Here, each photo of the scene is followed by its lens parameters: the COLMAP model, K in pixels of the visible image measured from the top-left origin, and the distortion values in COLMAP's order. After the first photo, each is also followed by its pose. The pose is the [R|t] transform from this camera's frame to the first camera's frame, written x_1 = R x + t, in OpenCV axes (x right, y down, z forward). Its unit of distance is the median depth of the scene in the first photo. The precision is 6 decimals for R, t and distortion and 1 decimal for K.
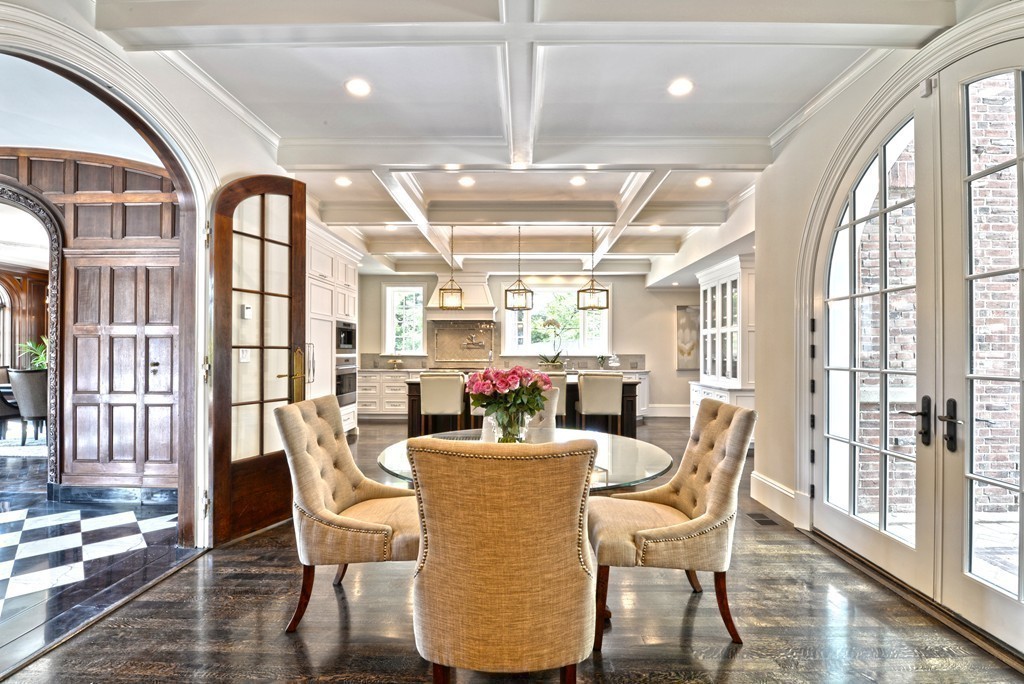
lens RADIAL K [[473.8, 0, 511.4], [0, 473.8, 344.0], [0, 0, 1]] dist [-0.012297, -0.000420]
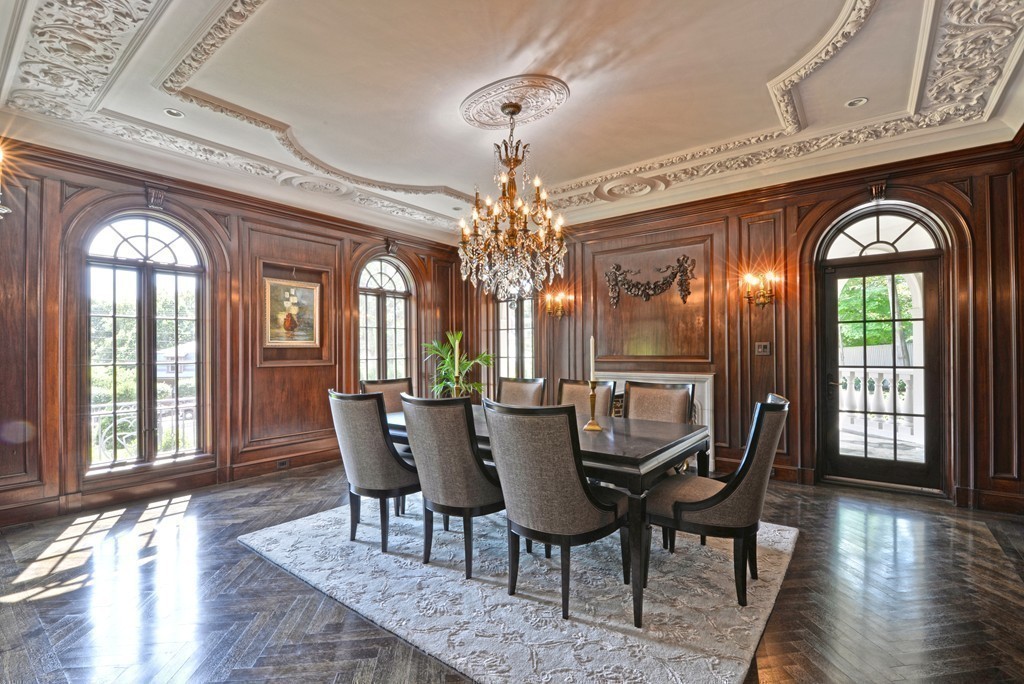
lens RADIAL K [[473.8, 0, 512.1], [0, 473.8, 347.2], [0, 0, 1]] dist [-0.012297, -0.000420]
pose [[0.801600, -0.014523, -0.597684, -0.479853], [0.014619, 0.999882, -0.004689, 0.011258], [0.597682, -0.004979, 0.801718, 0.466724]]
